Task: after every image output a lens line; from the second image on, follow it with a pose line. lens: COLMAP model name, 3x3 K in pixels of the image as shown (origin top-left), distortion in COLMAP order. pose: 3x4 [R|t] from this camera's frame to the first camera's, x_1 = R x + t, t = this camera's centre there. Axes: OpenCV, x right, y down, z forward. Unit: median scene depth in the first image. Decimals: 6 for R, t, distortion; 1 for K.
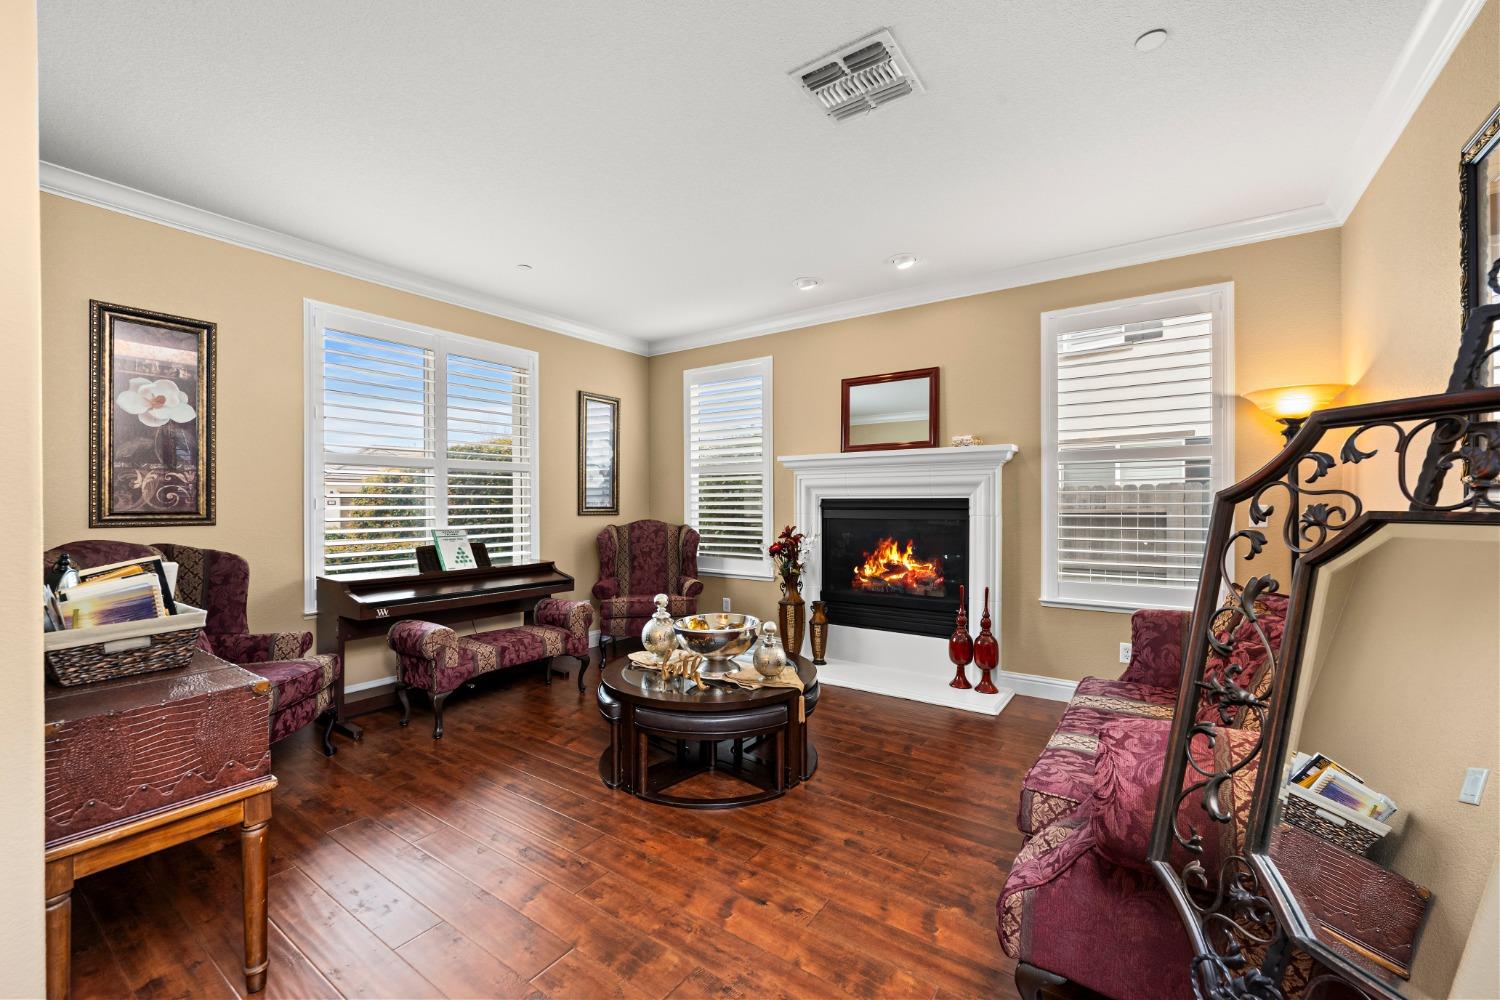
lens RADIAL K [[604.4, 0, 739.4], [0, 604.4, 505.9], [0, 0, 1]] dist [-0.007334, -0.000575]
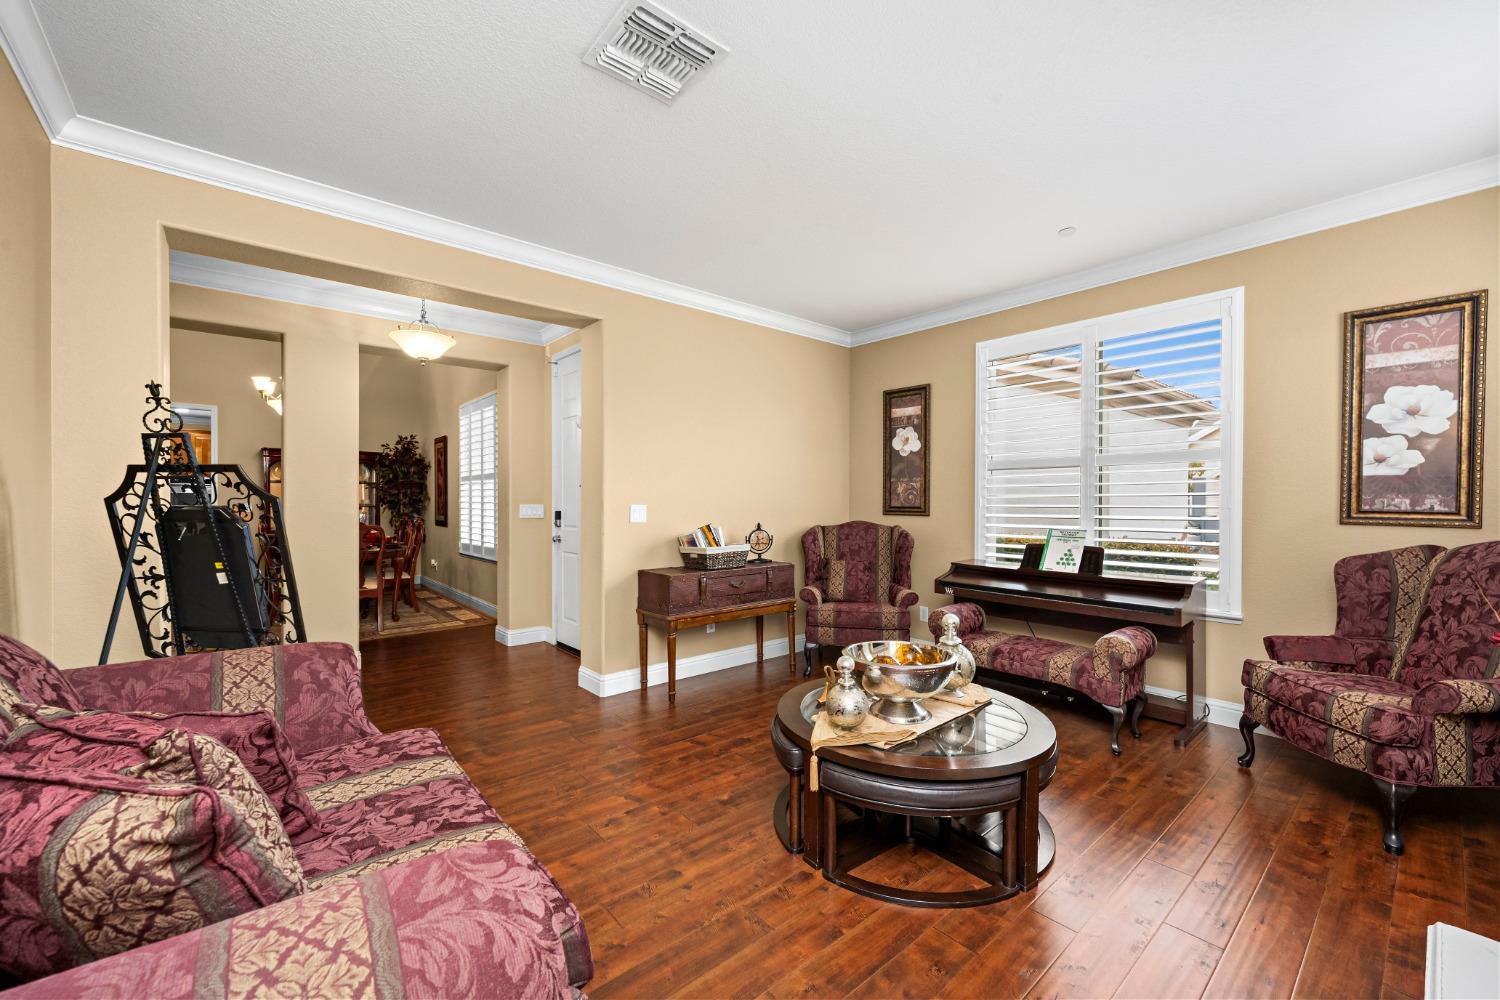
lens RADIAL K [[604.4, 0, 739.9], [0, 604.4, 499.4], [0, 0, 1]] dist [-0.007334, -0.000575]
pose [[-0.256255, -0.009900, -0.966558, 0.594803], [-0.012391, 0.999899, -0.006956, 0.005043], [0.966530, 0.010194, -0.256352, 0.763186]]
